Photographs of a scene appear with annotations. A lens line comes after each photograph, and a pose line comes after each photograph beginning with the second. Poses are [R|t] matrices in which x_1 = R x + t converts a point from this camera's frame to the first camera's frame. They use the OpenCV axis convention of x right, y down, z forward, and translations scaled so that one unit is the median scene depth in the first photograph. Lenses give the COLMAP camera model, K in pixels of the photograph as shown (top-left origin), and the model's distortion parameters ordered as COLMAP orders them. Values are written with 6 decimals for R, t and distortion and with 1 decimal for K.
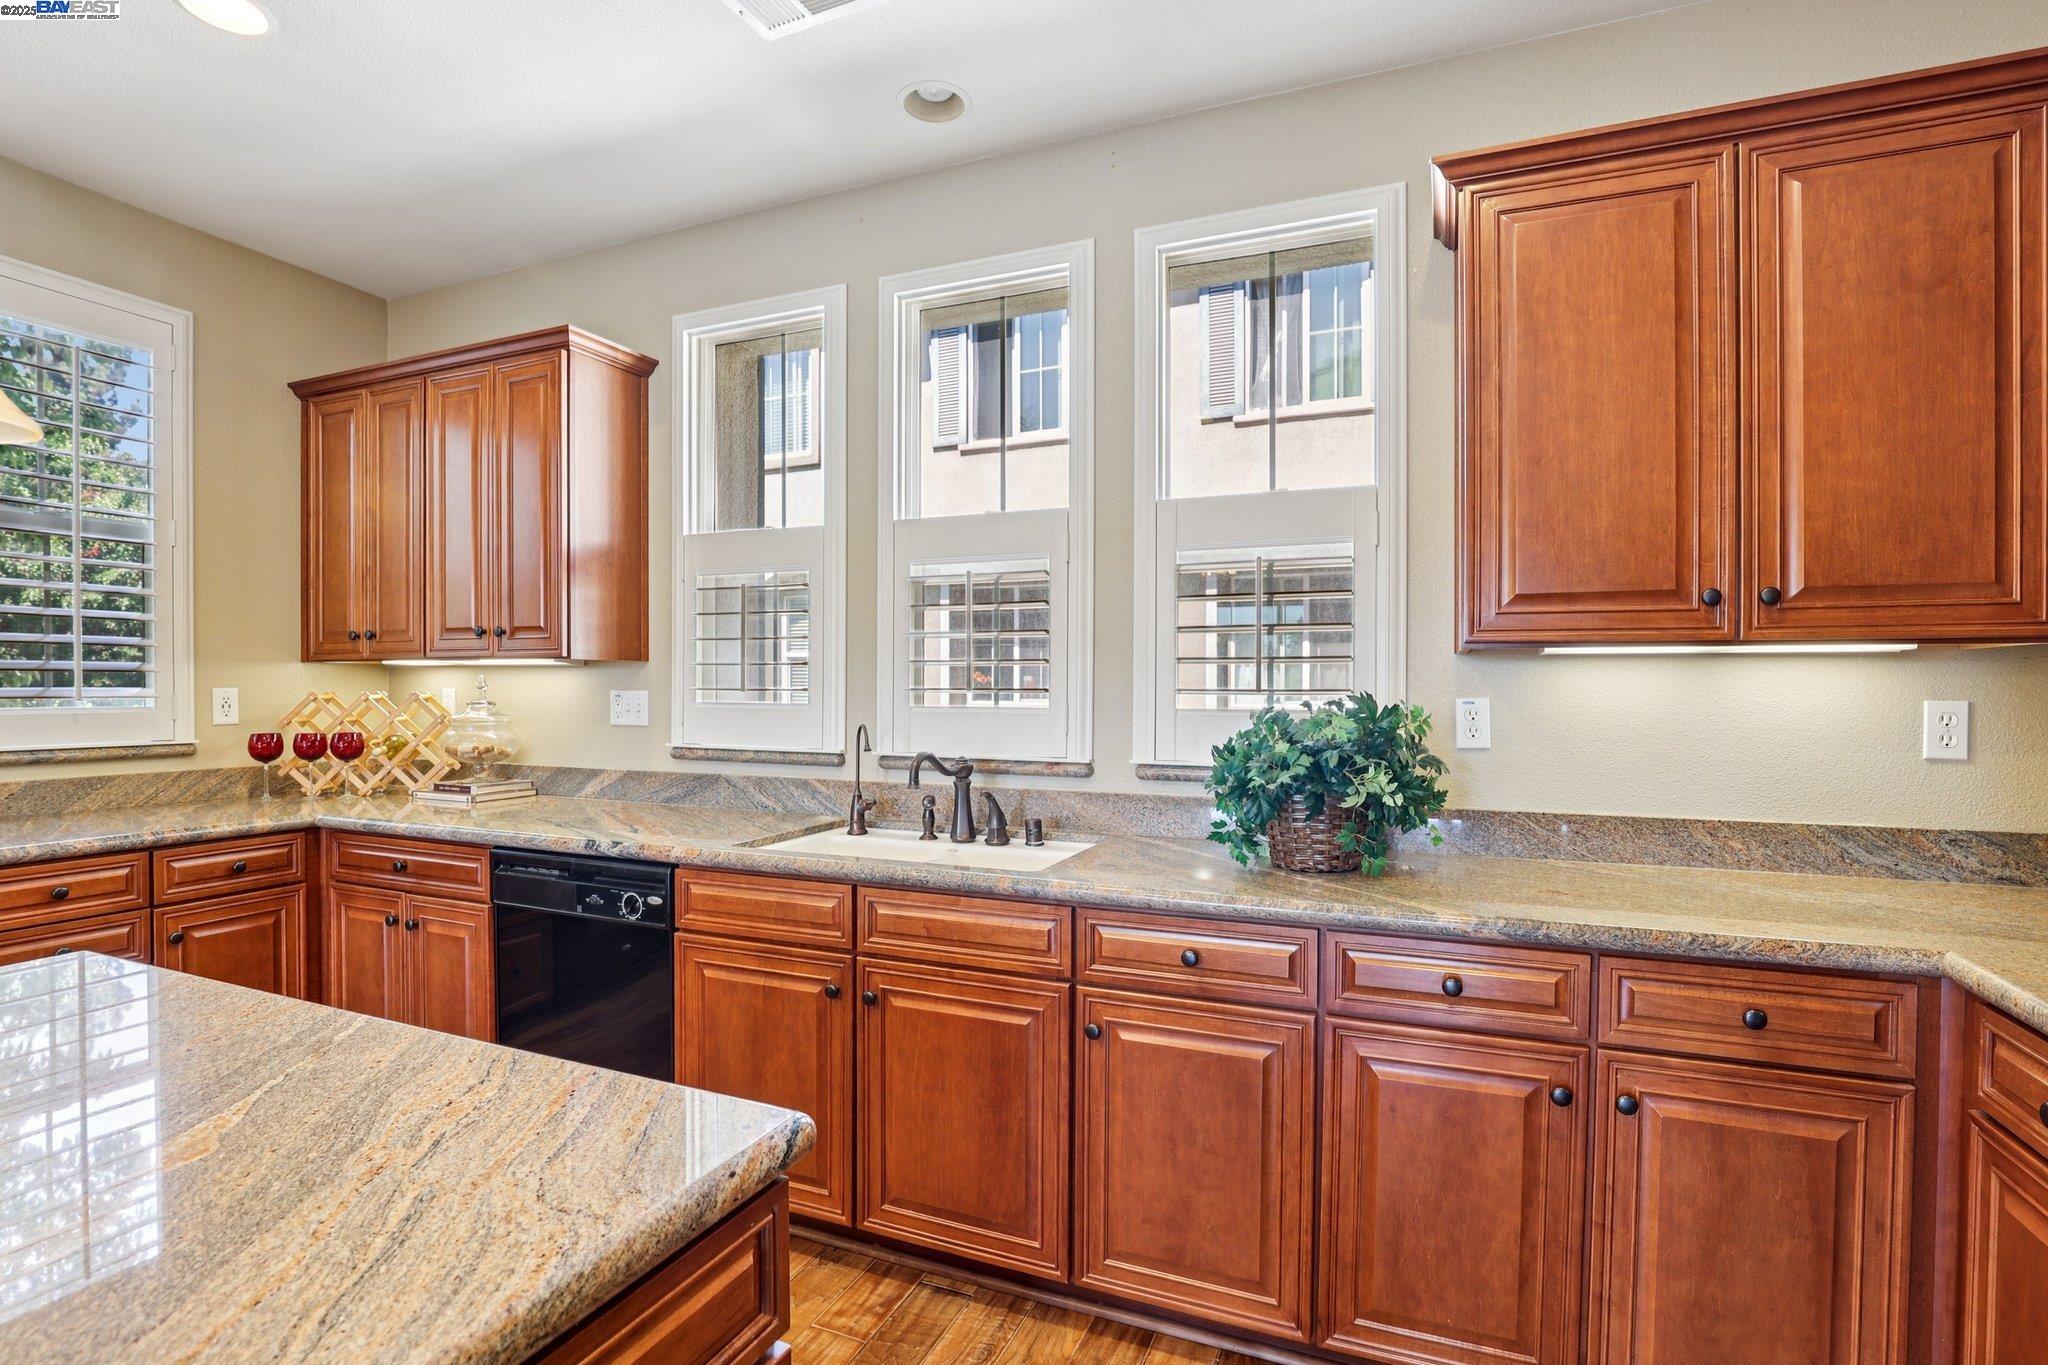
lens RADIAL K [[981.7, 0, 1022.8], [0, 981.7, 690.0], [0, 0, 1]] dist [0.000094, 0.000034]
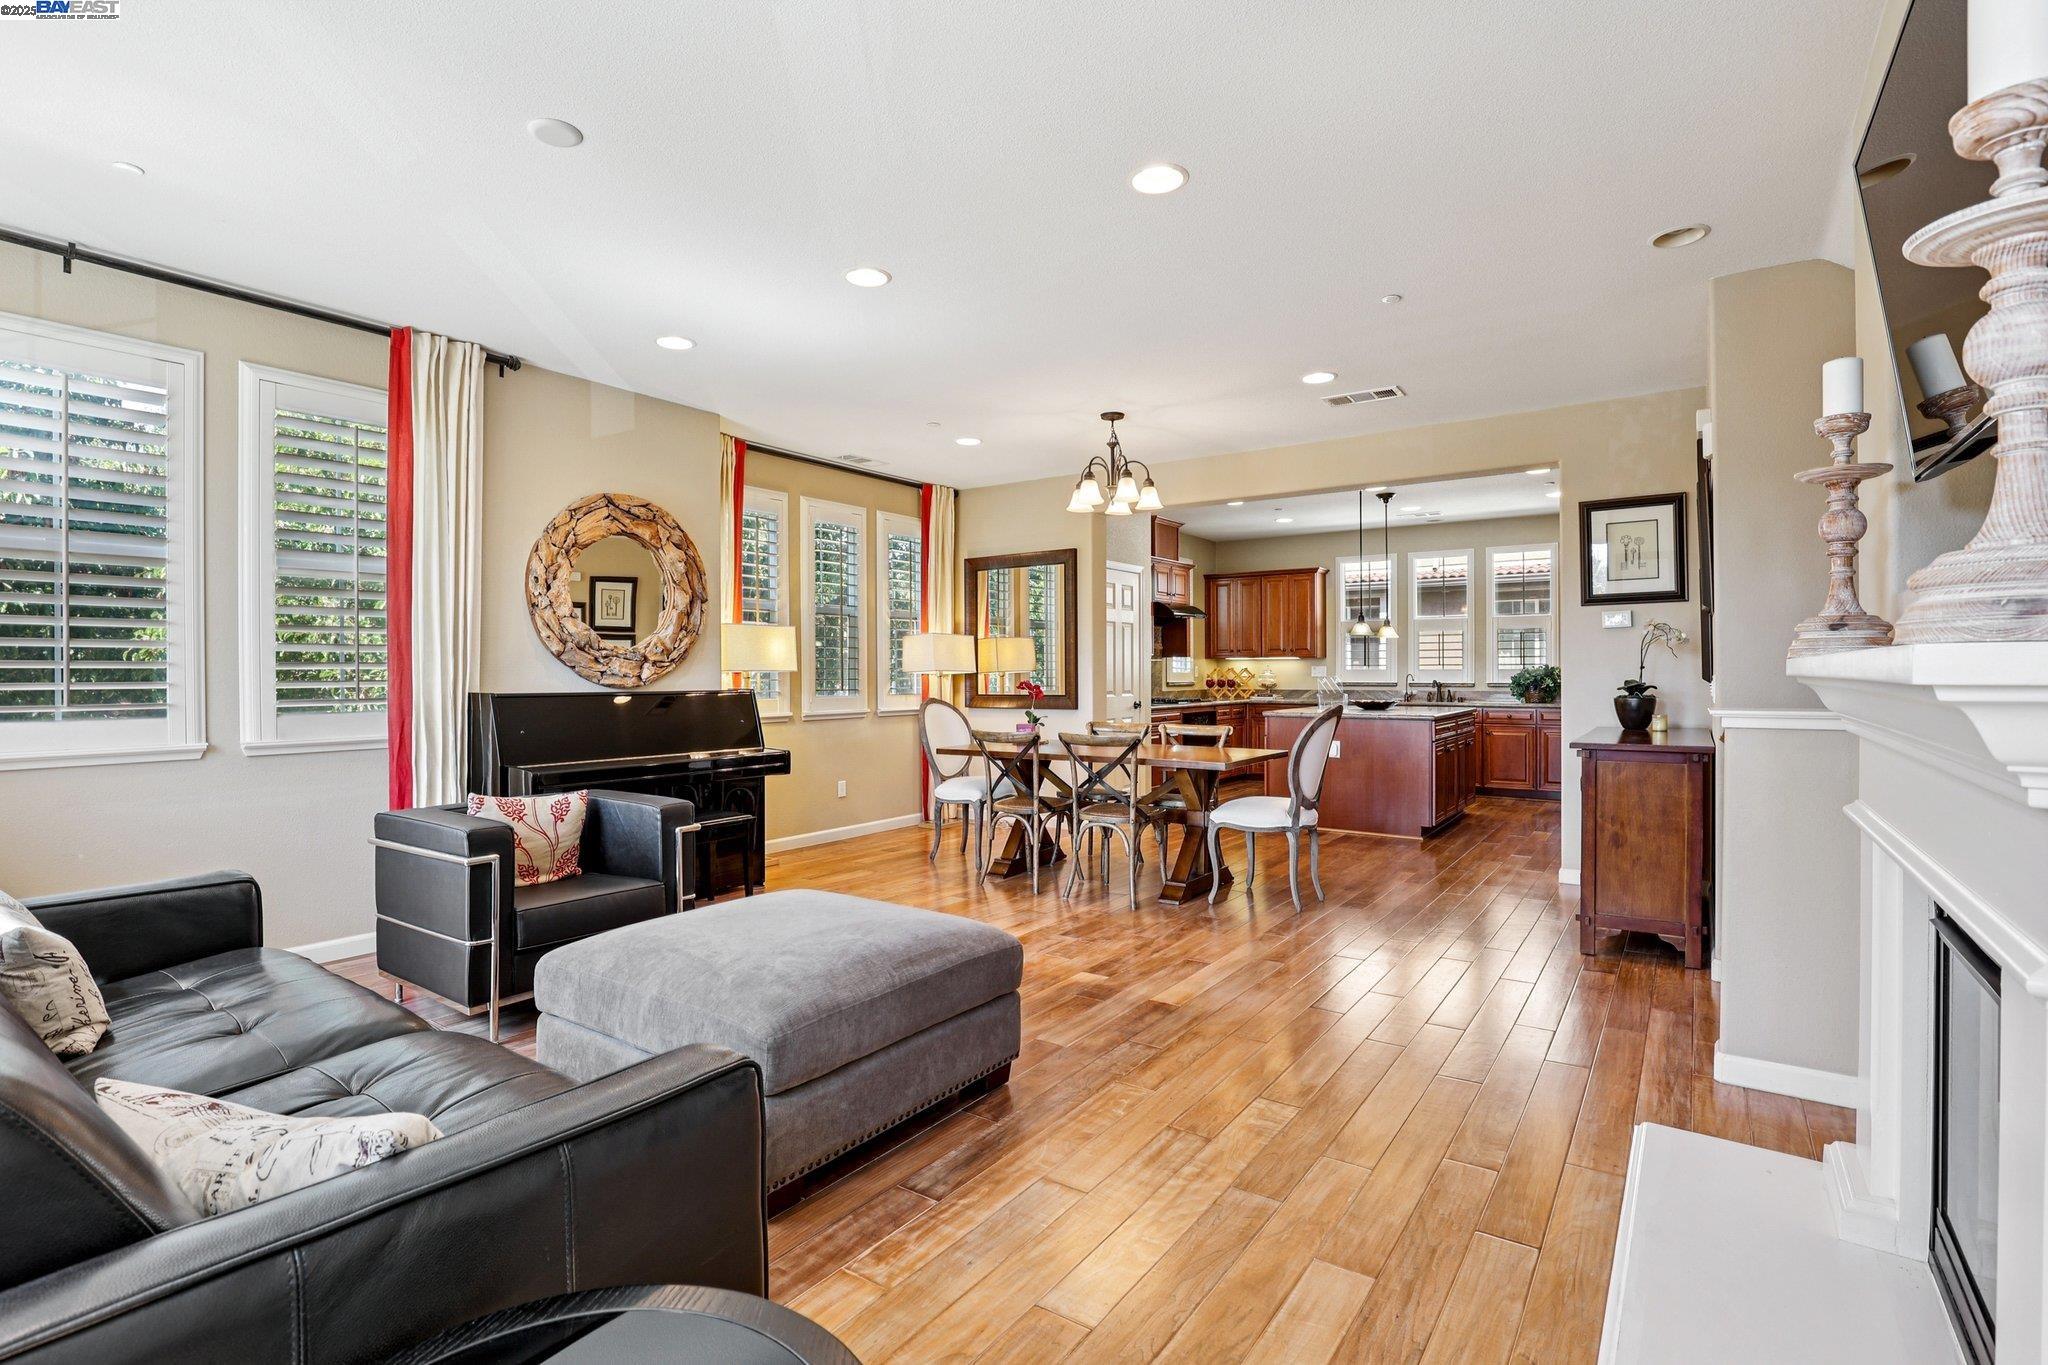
lens RADIAL K [[981.7, 0, 1028.6], [0, 981.7, 678.6], [0, 0, 1]] dist [0.000094, 0.000034]
pose [[0.980034, -0.003282, -0.198803, -0.907877], [0.003408, 0.999994, 0.000293, 0.048398], [0.198801, -0.000965, 0.980039, -3.239202]]
